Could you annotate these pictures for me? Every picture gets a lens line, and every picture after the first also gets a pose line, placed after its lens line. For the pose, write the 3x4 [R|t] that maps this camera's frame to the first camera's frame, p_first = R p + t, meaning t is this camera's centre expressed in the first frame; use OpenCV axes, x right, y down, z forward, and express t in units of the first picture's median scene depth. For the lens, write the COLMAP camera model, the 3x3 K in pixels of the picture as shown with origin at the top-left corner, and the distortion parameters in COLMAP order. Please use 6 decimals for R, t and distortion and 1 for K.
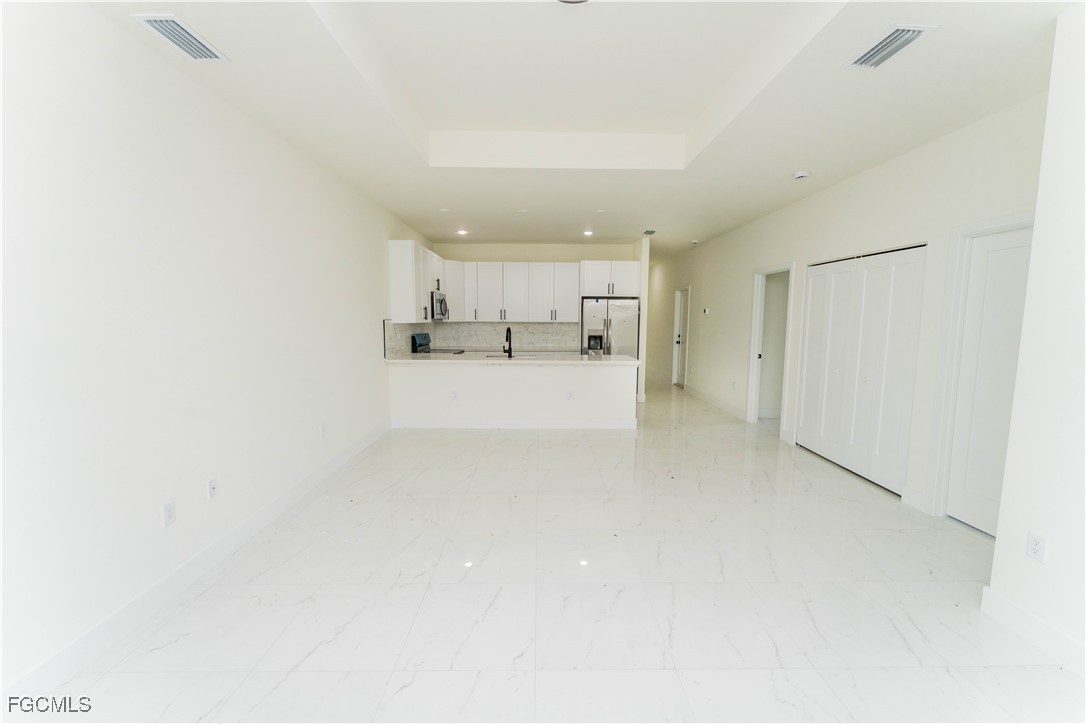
lens RADIAL K [[430.2, 0, 546.4], [0, 430.2, 361.0], [0, 0, 1]] dist [-0.000018, -0.000191]
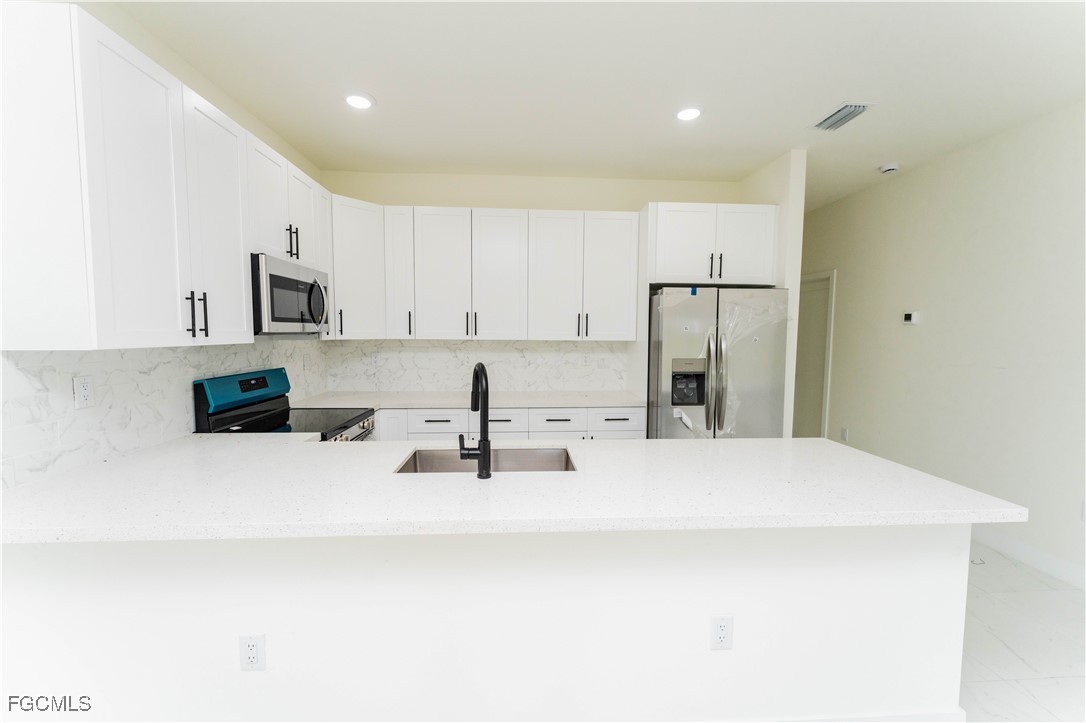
lens RADIAL K [[430.2, 0, 546.4], [0, 430.2, 360.5], [0, 0, 1]] dist [-0.000018, -0.000191]
pose [[0.998848, -0.000094, 0.047986, -0.046210], [0.001718, 0.999427, -0.033811, -0.056395], [-0.047955, 0.033854, 0.998276, 0.570776]]
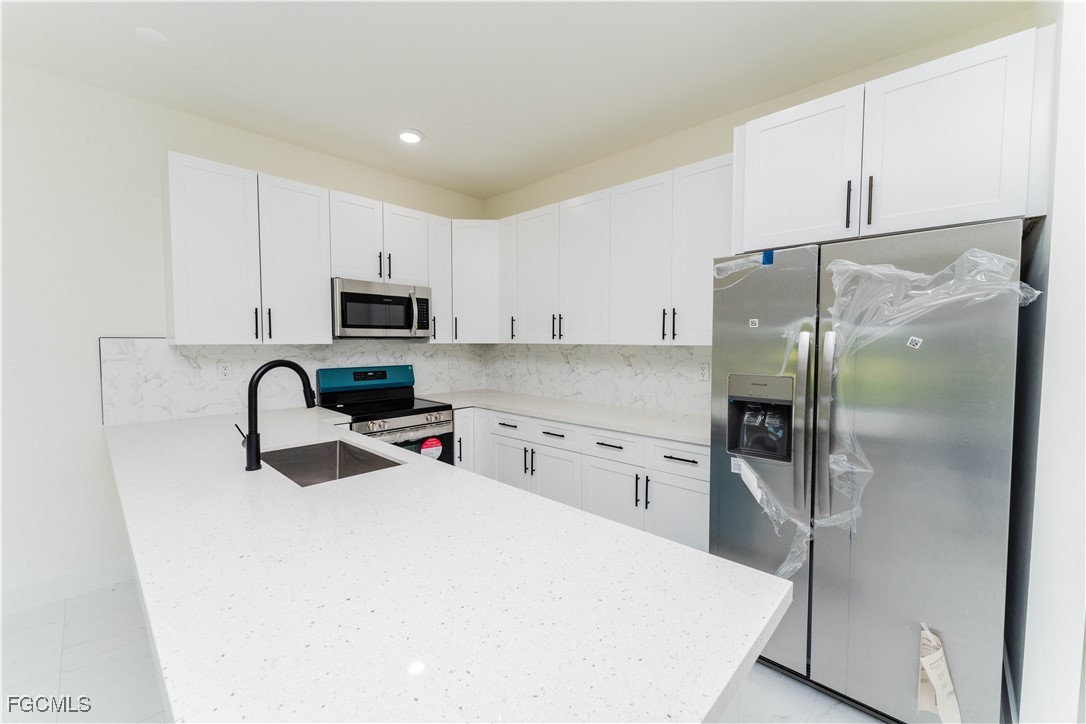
lens RADIAL K [[430.2, 0, 546.4], [0, 430.2, 361.0], [0, 0, 1]] dist [-0.000018, -0.000191]
pose [[0.720314, 0.030259, -0.692988, 0.192258], [-0.067855, 0.997330, -0.026983, -0.065531], [0.690322, 0.066459, 0.720444, 0.724438]]
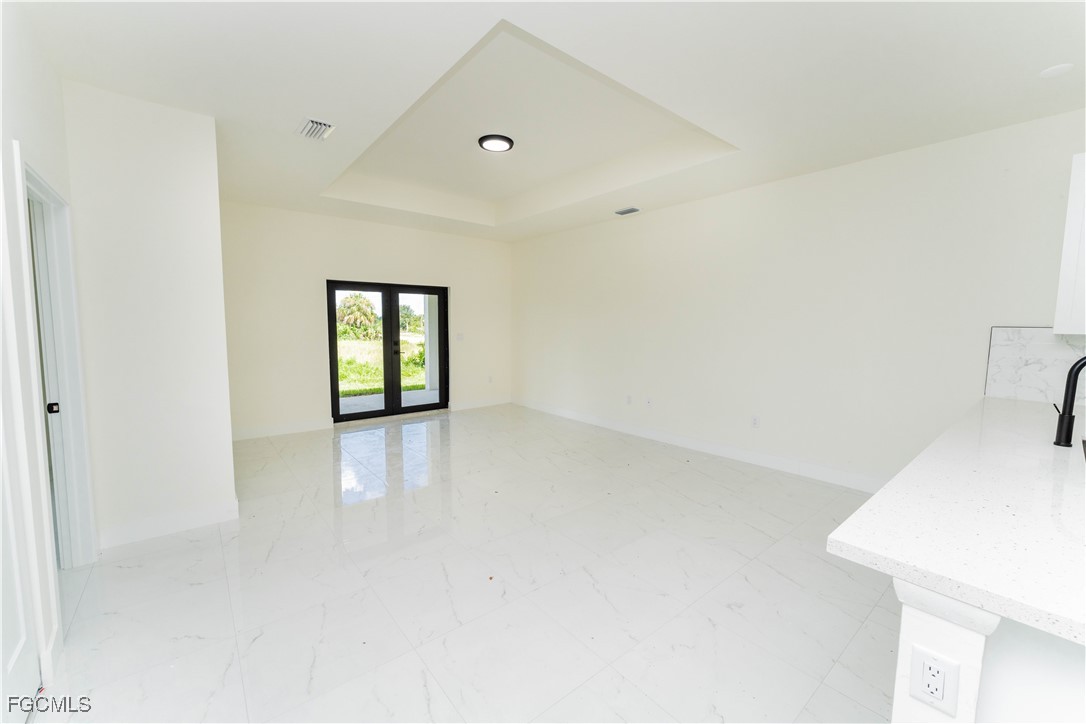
lens RADIAL K [[430.2, 0, 546.4], [0, 430.2, 361.0], [0, 0, 1]] dist [-0.000018, -0.000191]
pose [[-0.774681, 0.045682, -0.630700, 0.317776], [-0.073836, 0.984030, 0.161967, -0.072147], [0.628027, 0.172041, -0.758936, 0.774570]]
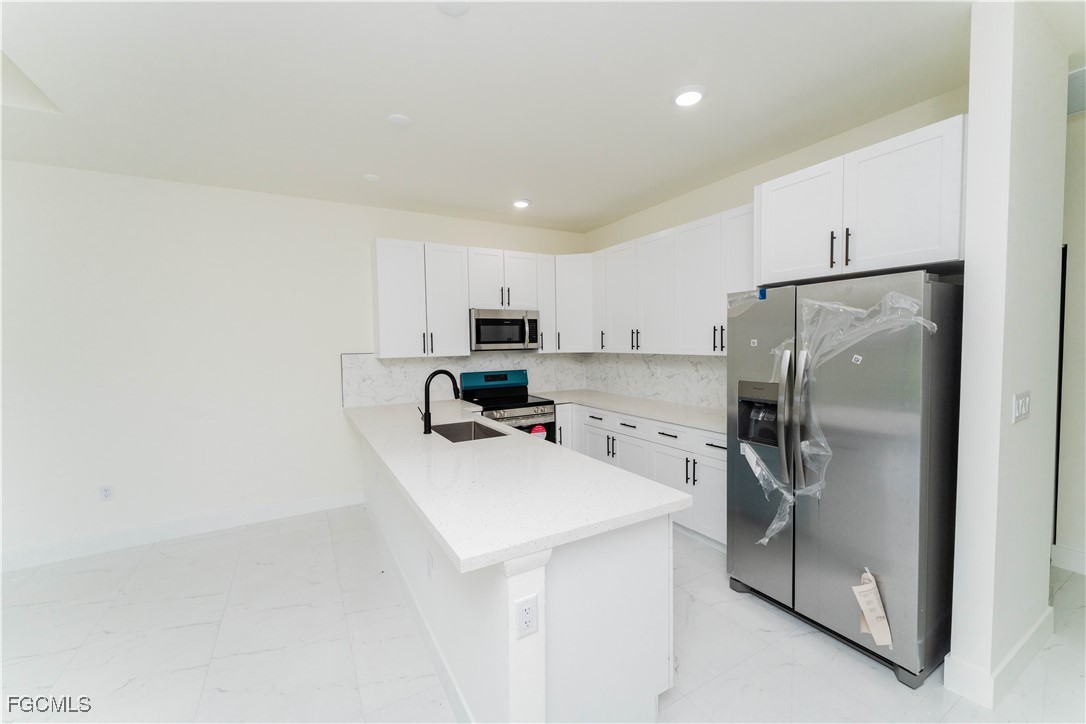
lens RADIAL K [[430.2, 0, 546.4], [0, 430.2, 361.0], [0, 0, 1]] dist [-0.000018, -0.000191]
pose [[0.489961, 0.027759, -0.871302, 0.313485], [-0.069332, 0.997568, -0.007205, -0.074257], [0.868983, 0.063940, 0.490693, 0.684046]]
